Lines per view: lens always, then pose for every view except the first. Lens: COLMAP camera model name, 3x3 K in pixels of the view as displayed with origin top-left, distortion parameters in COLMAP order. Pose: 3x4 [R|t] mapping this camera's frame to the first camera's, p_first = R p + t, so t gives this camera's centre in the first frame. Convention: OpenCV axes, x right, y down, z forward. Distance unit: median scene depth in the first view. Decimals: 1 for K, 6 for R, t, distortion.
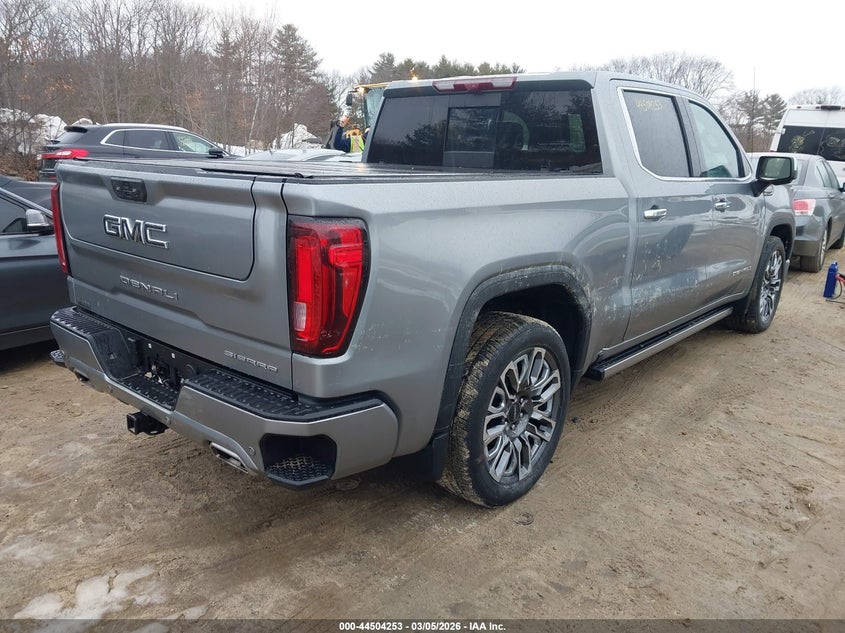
lens RADIAL K [[661.7, 0, 420.0], [0, 661.7, 319.4], [0, 0, 1]] dist [-0.002865, 0.002410]
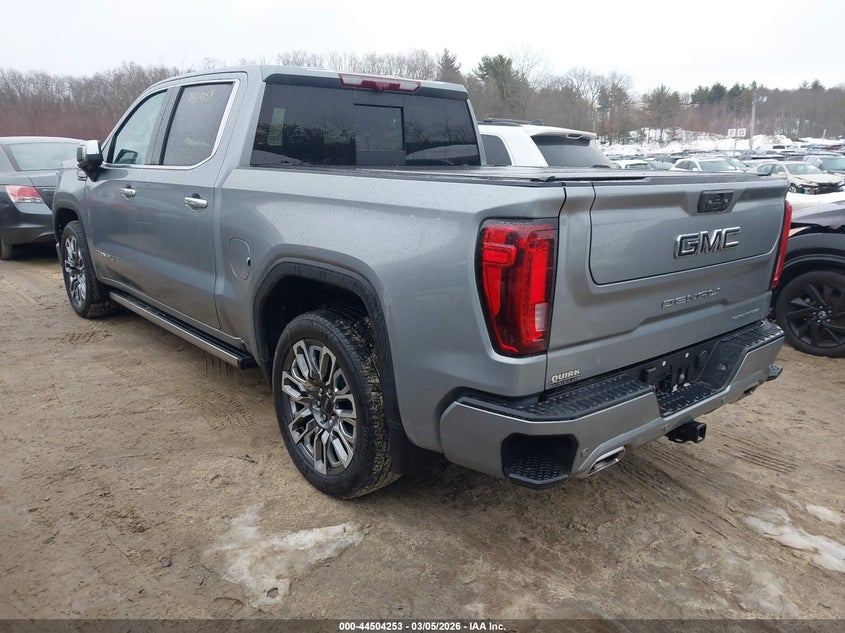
lens RADIAL K [[661.7, 0, 420.0], [0, 661.7, 319.4], [0, 0, 1]] dist [-0.002865, 0.002410]
pose [[0.151156, -0.267733, 0.951562, -1.205066], [0.232258, 0.945294, 0.229075, -0.287472], [-0.960837, 0.186382, 0.205070, 0.996377]]
